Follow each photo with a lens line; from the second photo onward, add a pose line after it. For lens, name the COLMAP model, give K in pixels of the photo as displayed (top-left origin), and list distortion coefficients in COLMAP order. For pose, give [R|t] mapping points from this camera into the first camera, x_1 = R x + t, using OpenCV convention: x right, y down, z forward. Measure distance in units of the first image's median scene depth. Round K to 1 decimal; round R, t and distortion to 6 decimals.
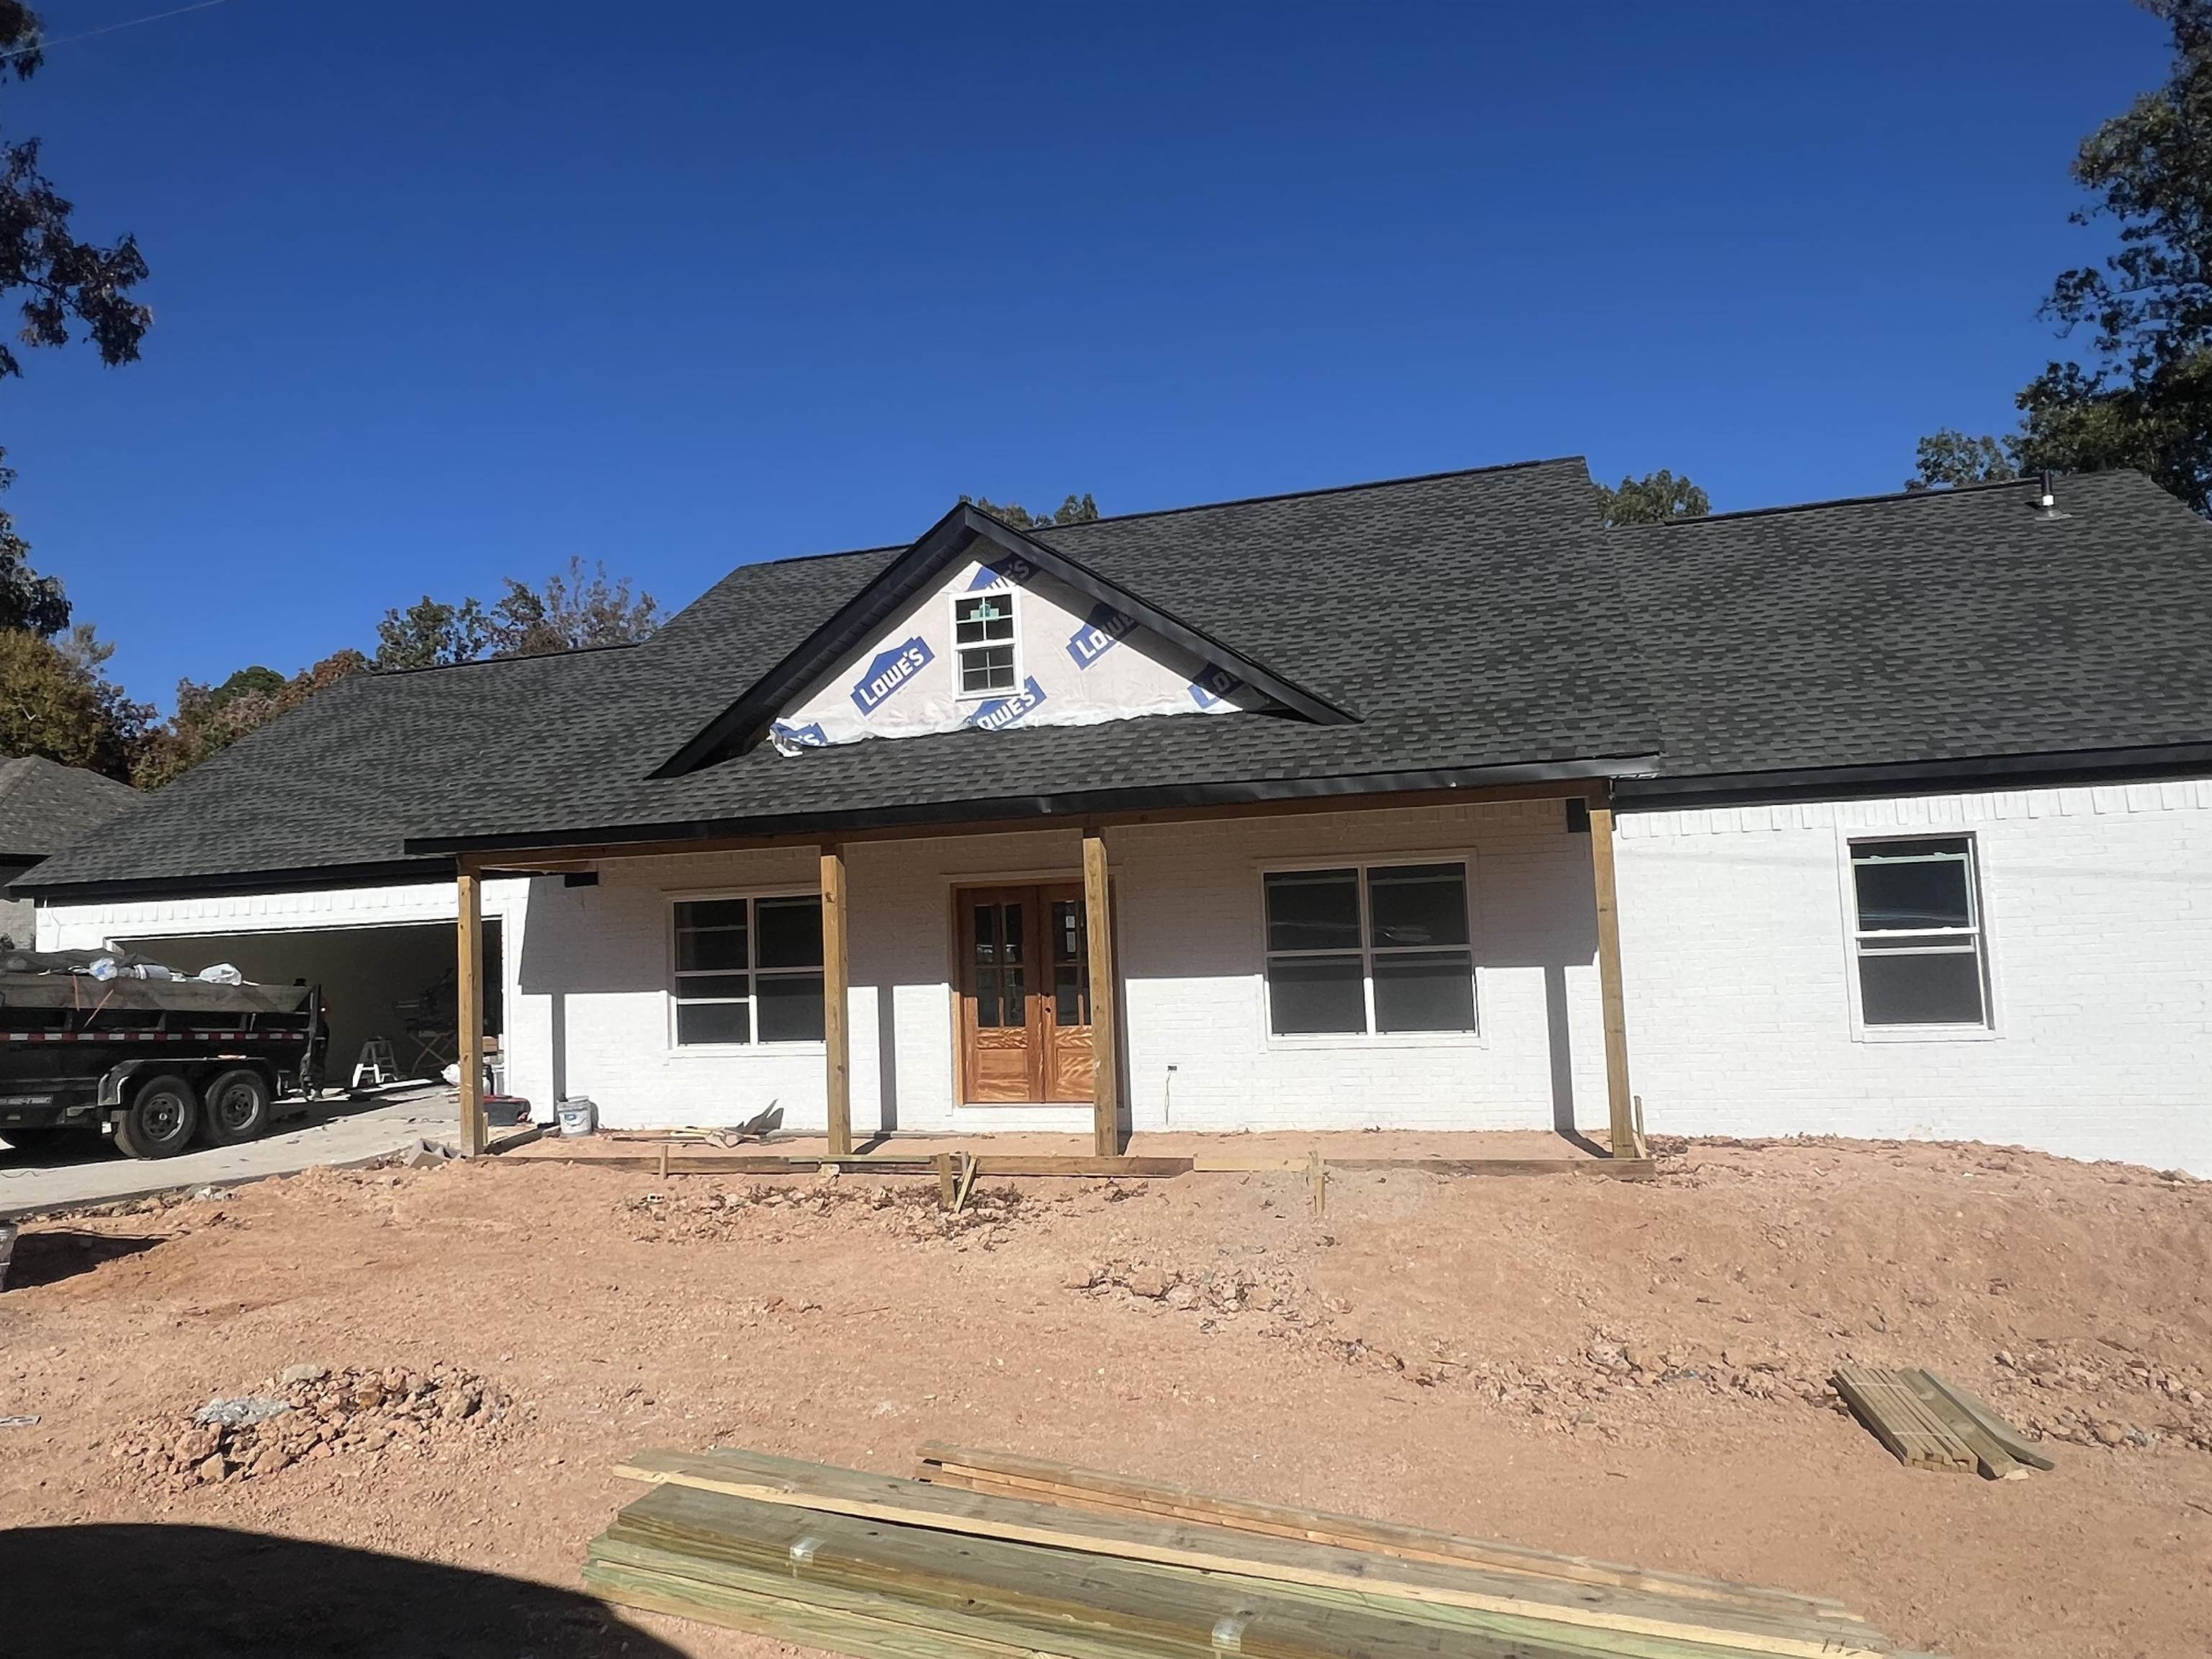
lens RADIAL K [[1414.8, 0, 1112.9], [0, 1414.8, 819.5], [0, 0, 1]] dist [-0.003969, -0.003581]
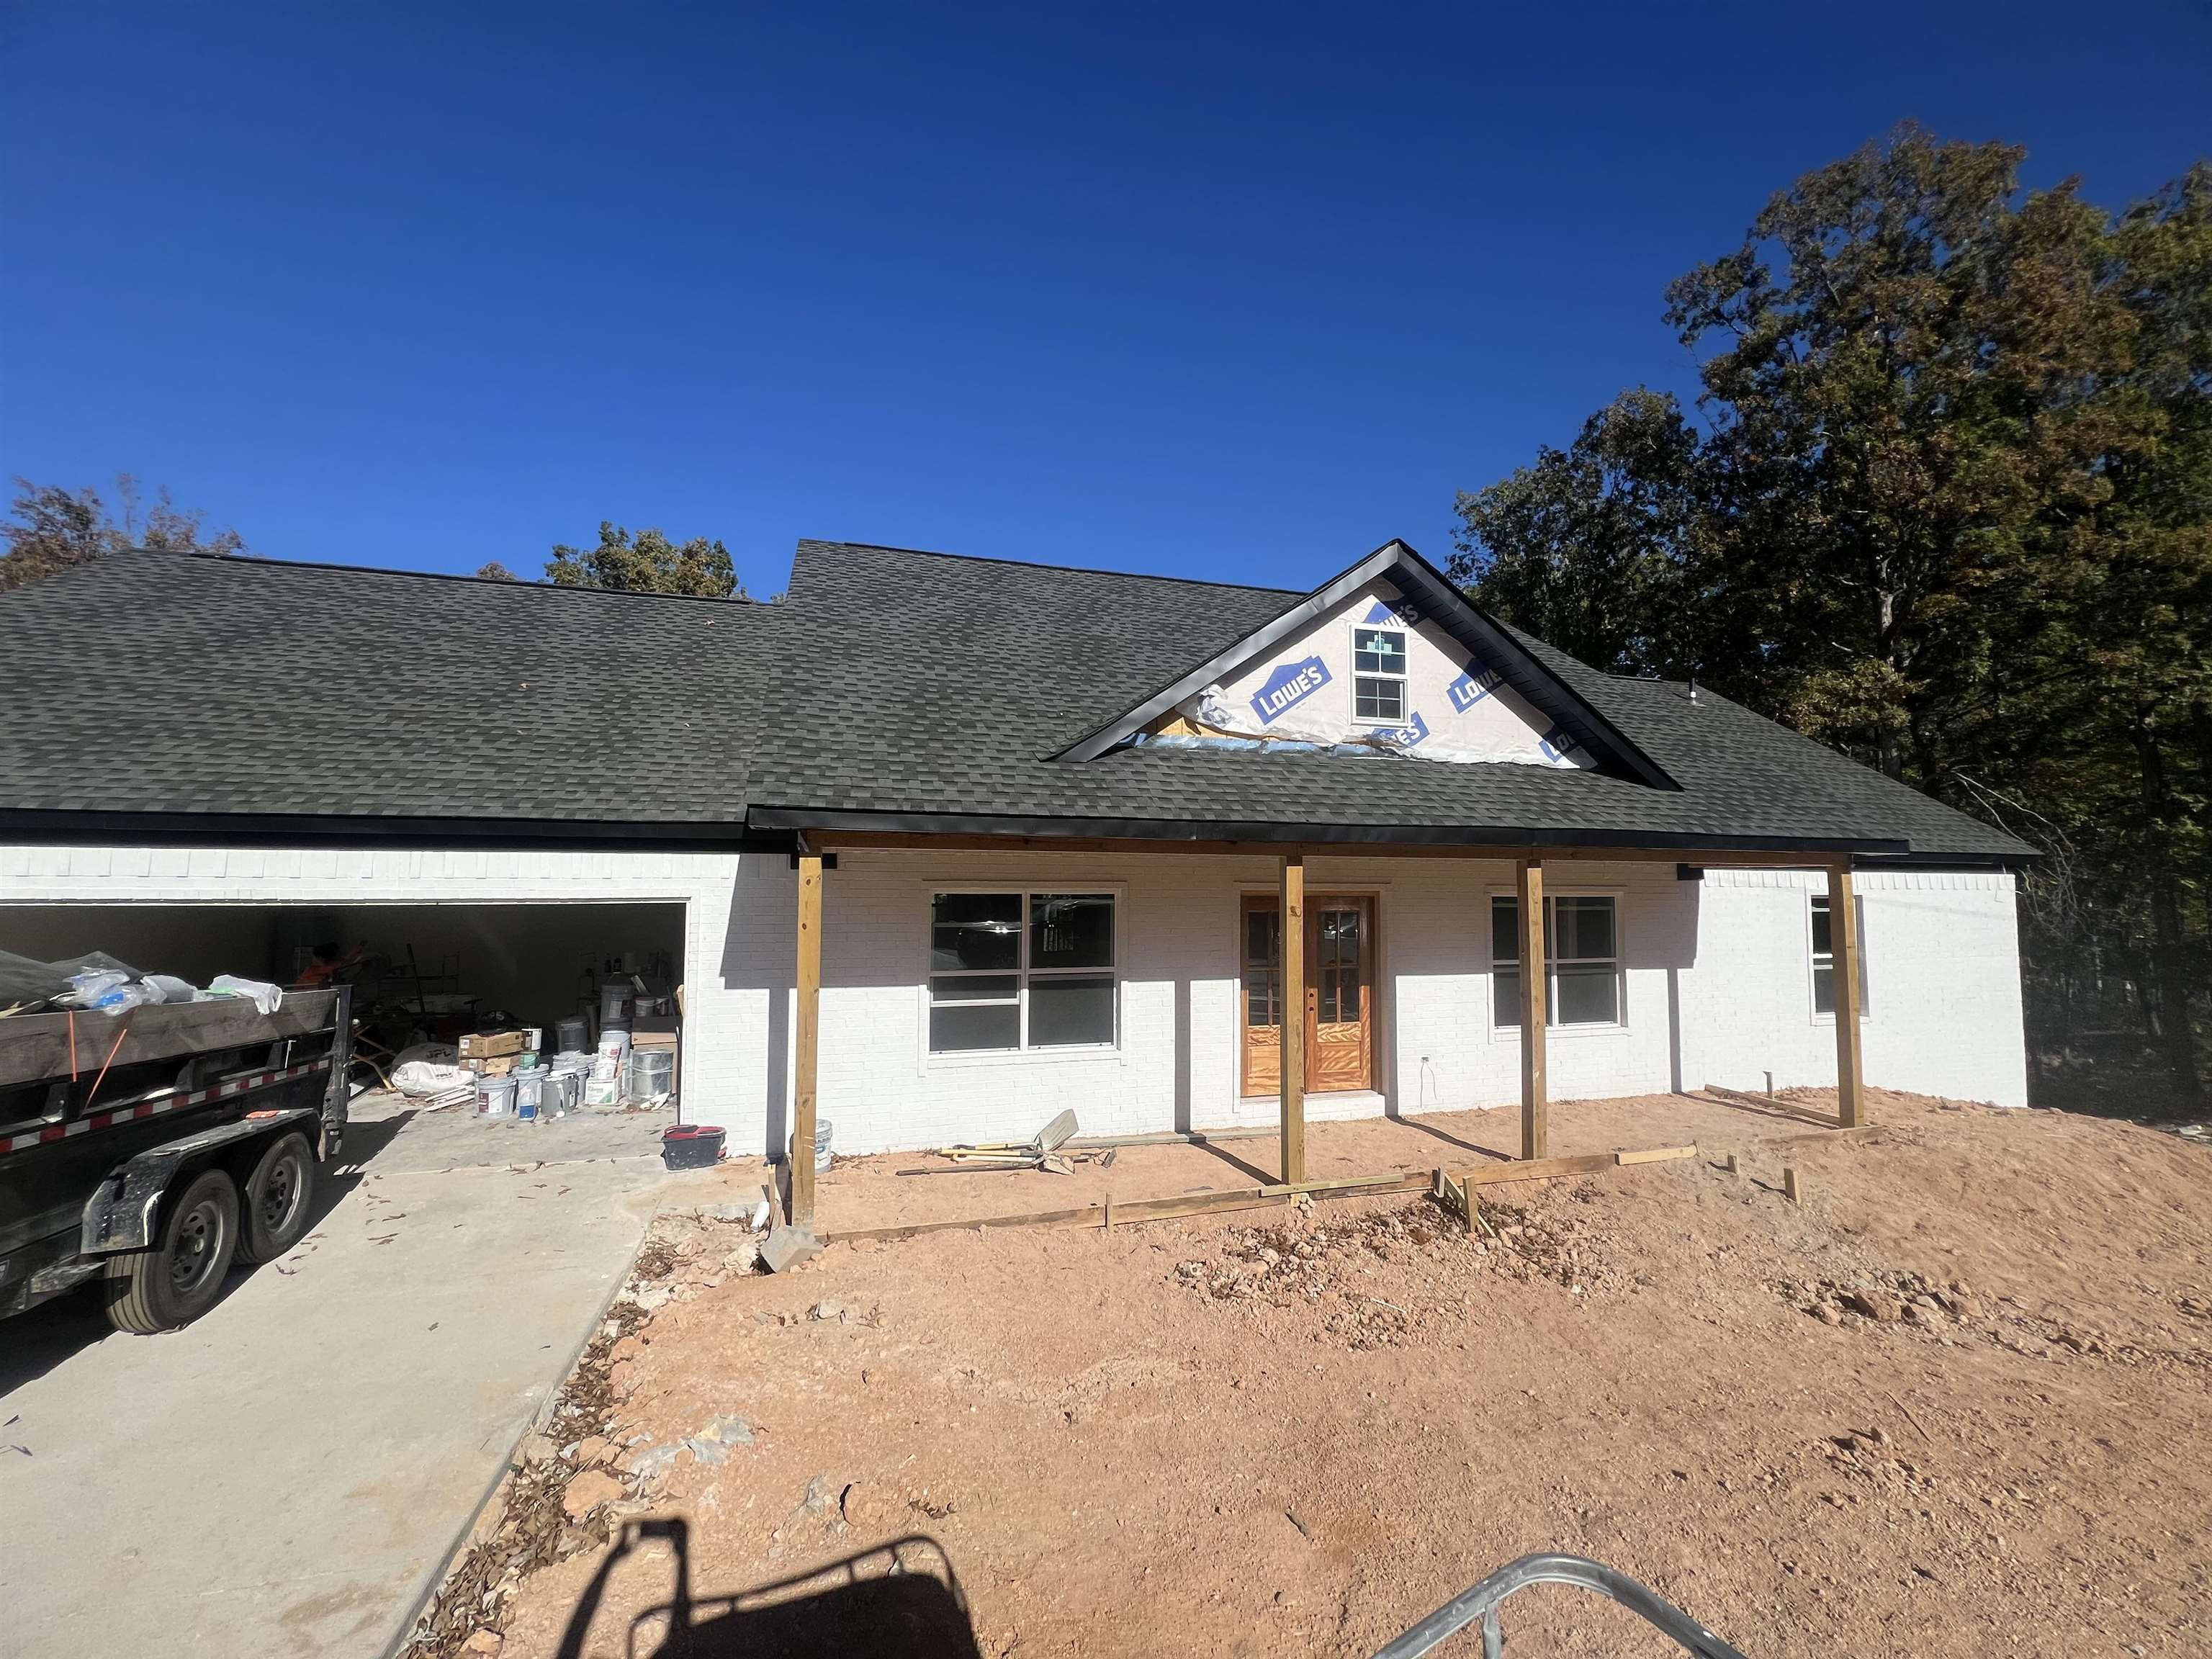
lens RADIAL K [[893.4, 0, 1101.2], [0, 893.4, 828.4], [0, 0, 1]] dist [0.006940, -0.001958]
pose [[0.838008, 0.077891, 0.540071, -0.617582], [-0.086059, 0.996238, -0.010148, 0.015713], [-0.538830, -0.037974, 0.841558, 0.538134]]
